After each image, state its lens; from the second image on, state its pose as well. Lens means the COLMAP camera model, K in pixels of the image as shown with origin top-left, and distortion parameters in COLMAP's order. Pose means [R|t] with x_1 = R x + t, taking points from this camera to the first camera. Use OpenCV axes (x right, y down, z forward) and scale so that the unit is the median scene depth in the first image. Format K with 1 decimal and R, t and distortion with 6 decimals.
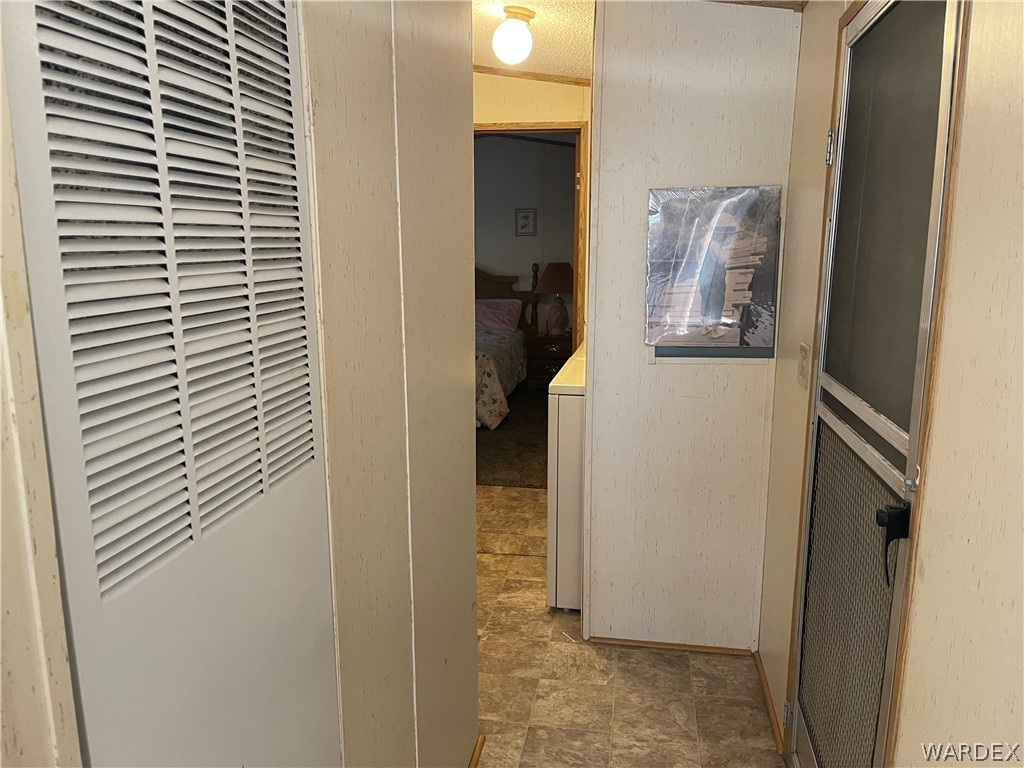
lens RADIAL K [[771.3, 0, 508.8], [0, 771.3, 381.7], [0, 0, 1]] dist [0.073756, -0.099506]
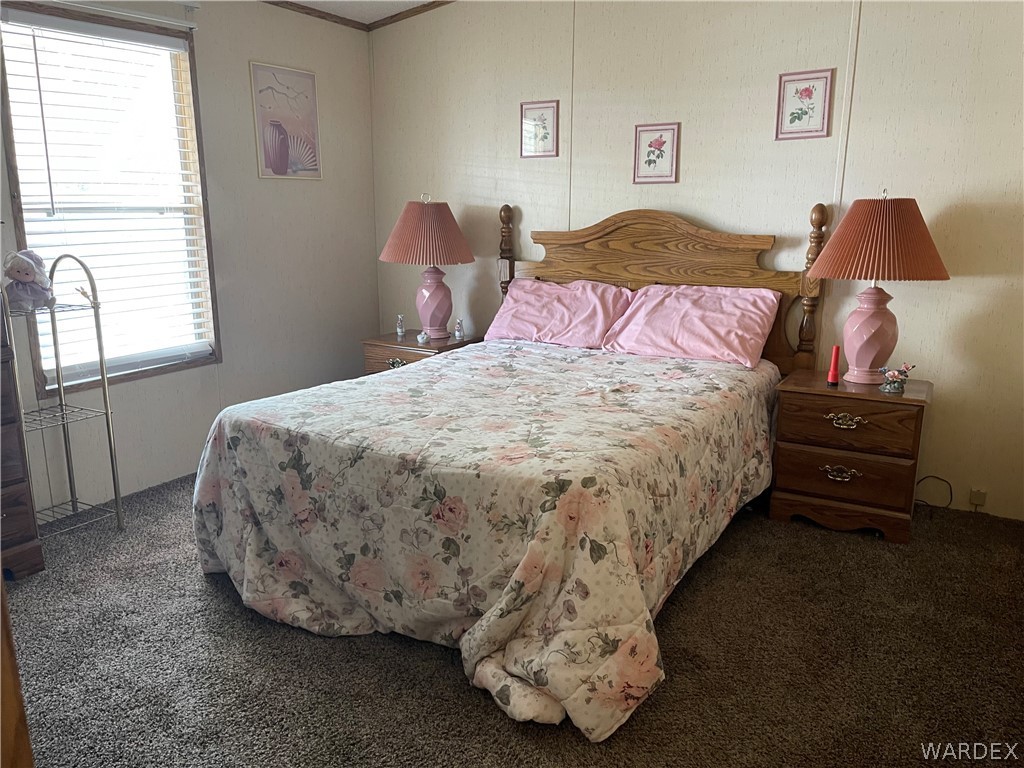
lens RADIAL K [[773.9, 0, 510.4], [0, 773.9, 386.4], [0, 0, 1]] dist [0.033233, -0.007234]
pose [[0.935570, 0.077020, -0.344641, 0.030605], [-0.065745, 0.996852, 0.044303, -0.063346], [0.346968, -0.018790, 0.937689, 0.549336]]
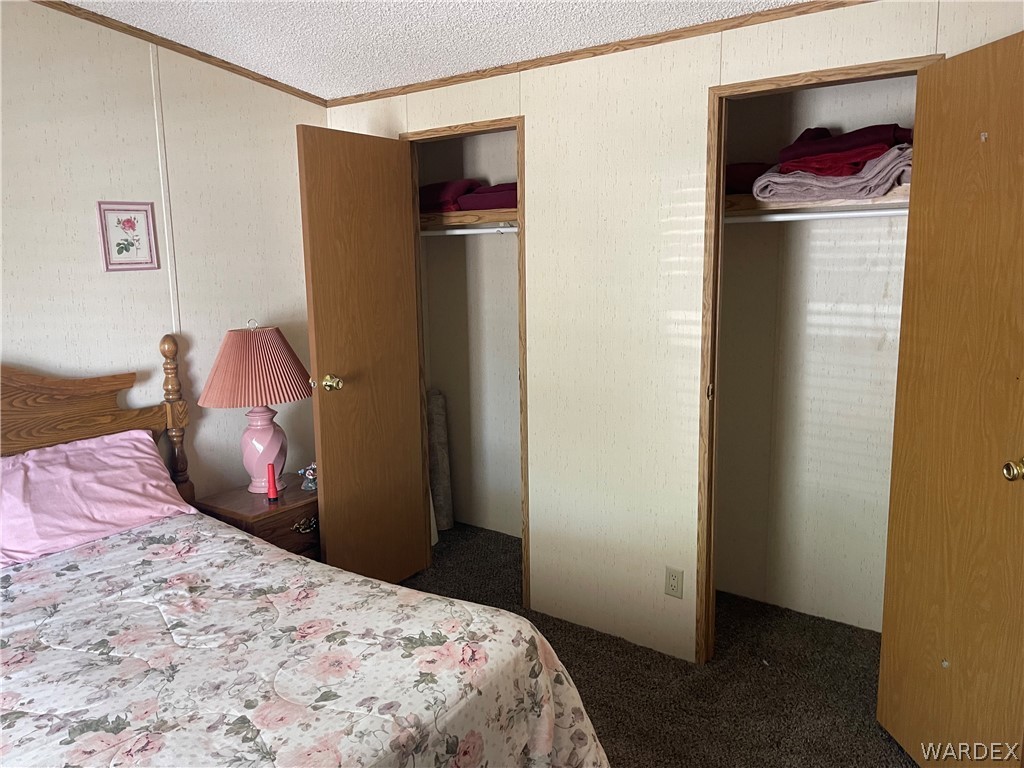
lens RADIAL K [[763.7, 0, 512.5], [0, 763.7, 380.4], [0, 0, 1]] dist [0.002482, -0.002832]
pose [[0.458832, -0.159058, 0.874170, -0.241650], [0.188496, 0.978877, 0.079172, -0.128348], [-0.868299, 0.128451, 0.479122, 0.654360]]
